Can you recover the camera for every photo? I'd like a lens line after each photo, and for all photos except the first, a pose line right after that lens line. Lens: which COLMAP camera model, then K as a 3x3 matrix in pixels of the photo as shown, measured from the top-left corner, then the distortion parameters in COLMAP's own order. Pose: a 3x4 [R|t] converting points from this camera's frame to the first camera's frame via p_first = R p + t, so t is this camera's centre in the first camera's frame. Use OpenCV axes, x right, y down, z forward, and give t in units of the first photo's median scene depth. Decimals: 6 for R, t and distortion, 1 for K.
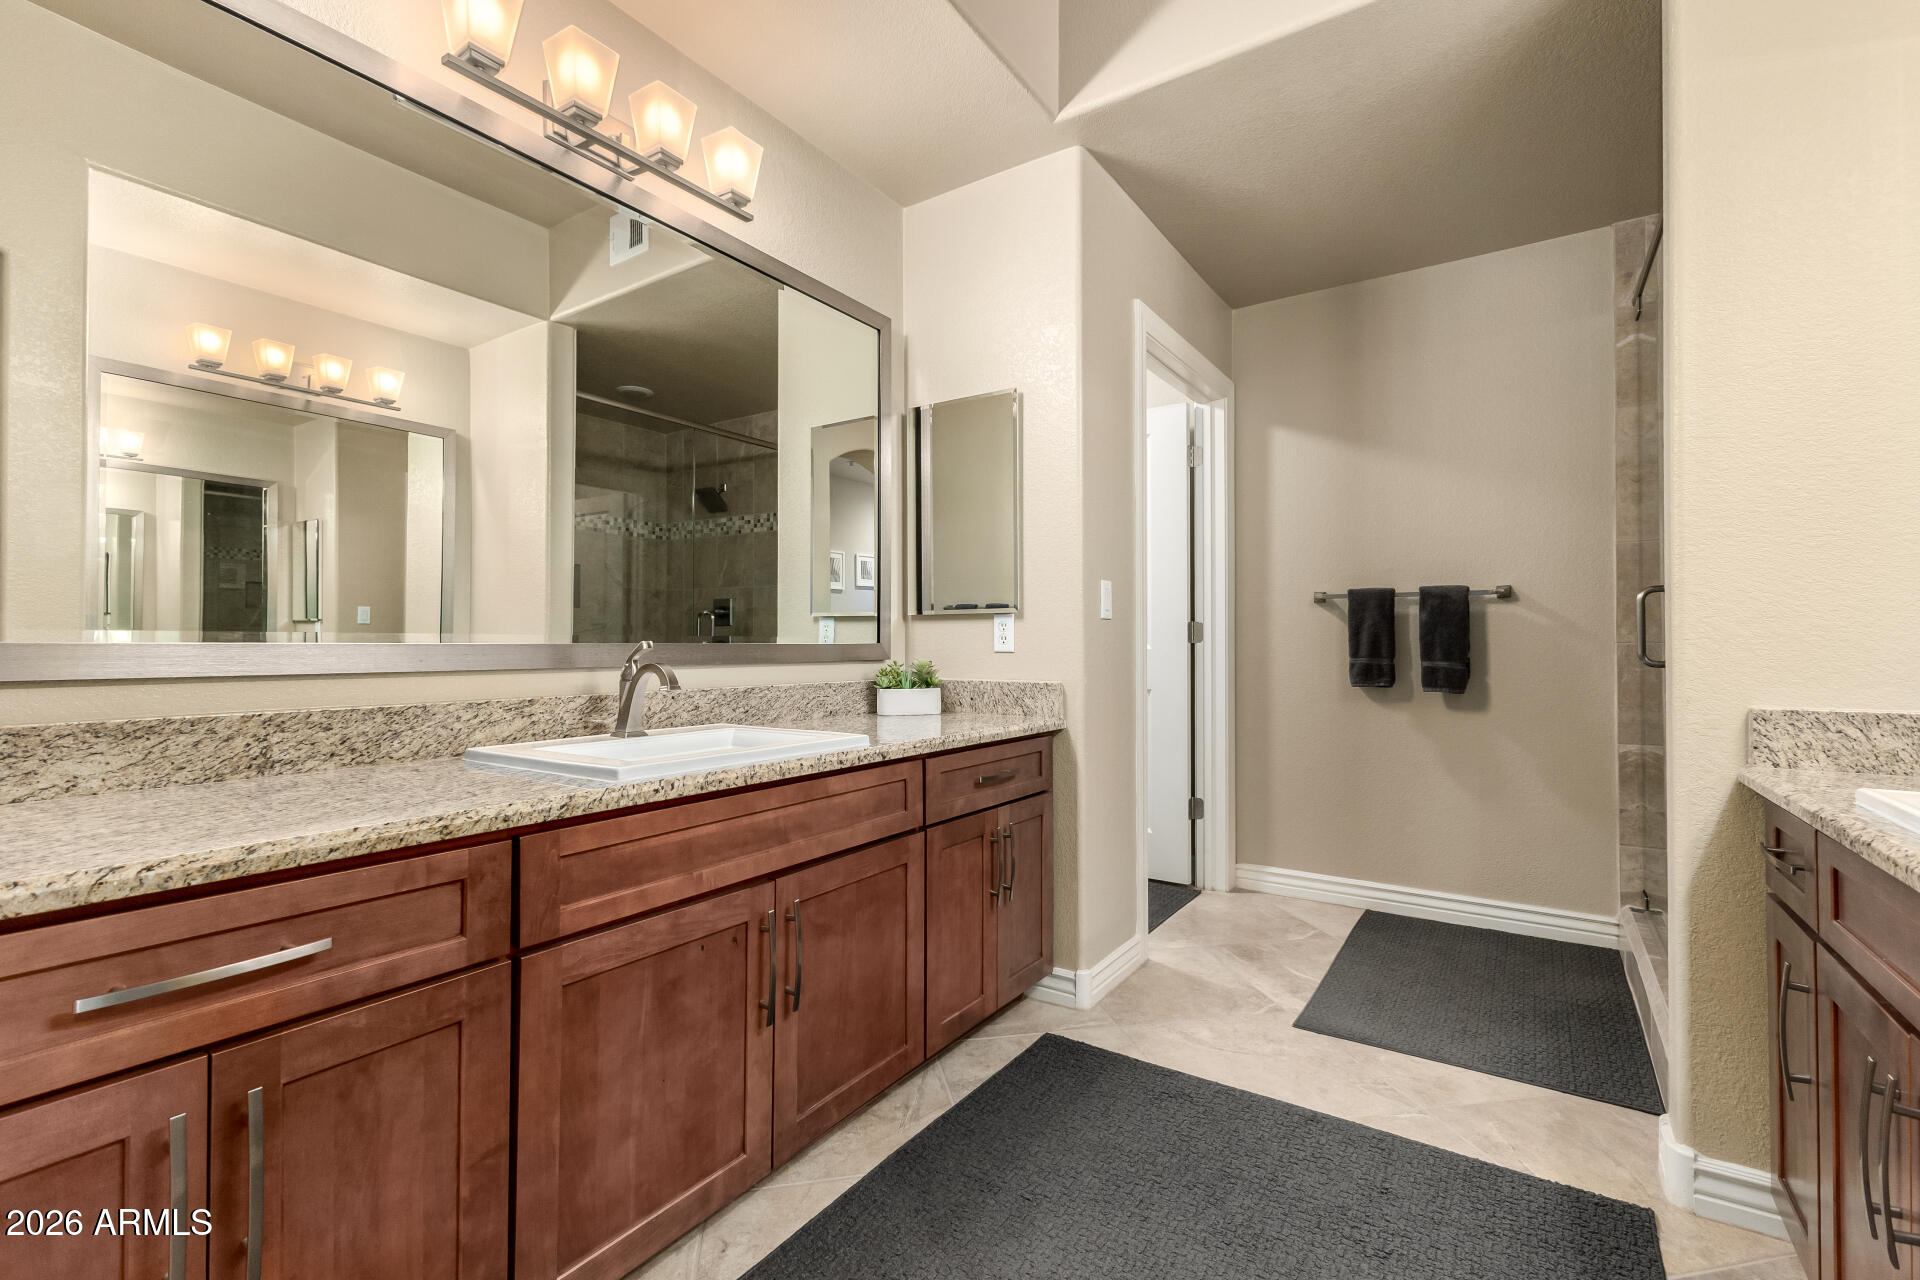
lens RADIAL K [[836.9, 0, 952.1], [0, 836.9, 638.8], [0, 0, 1]] dist [0.013329, 0.001242]
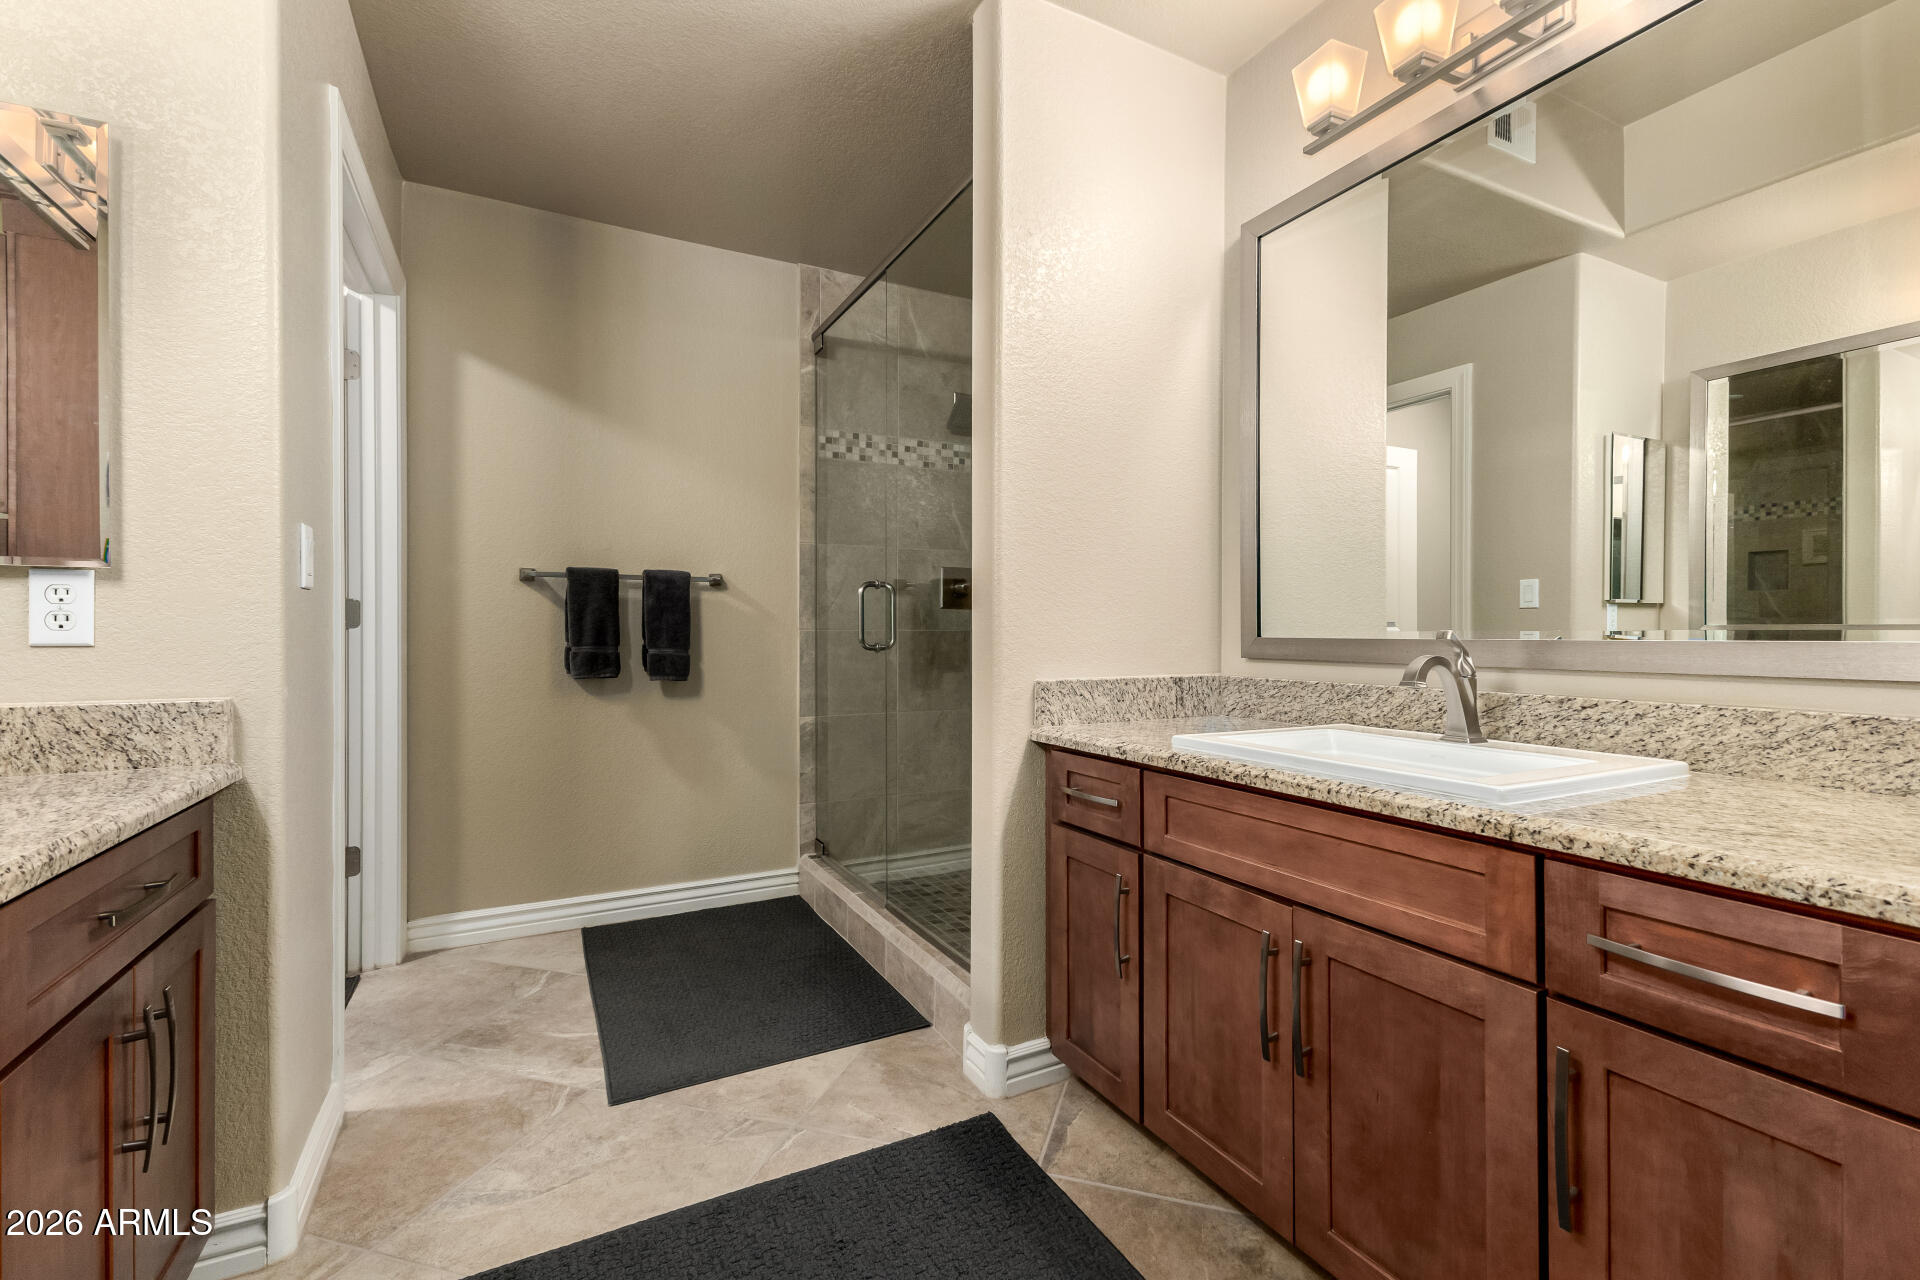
lens RADIAL K [[836.9, 0, 958.2], [0, 836.9, 633.9], [0, 0, 1]] dist [0.013329, 0.001242]
pose [[0.473581, -0.002882, 0.880746, -0.120230], [-0.006367, 0.999957, 0.006695, 0.001715], [-0.880727, -0.008778, 0.473542, 0.271142]]
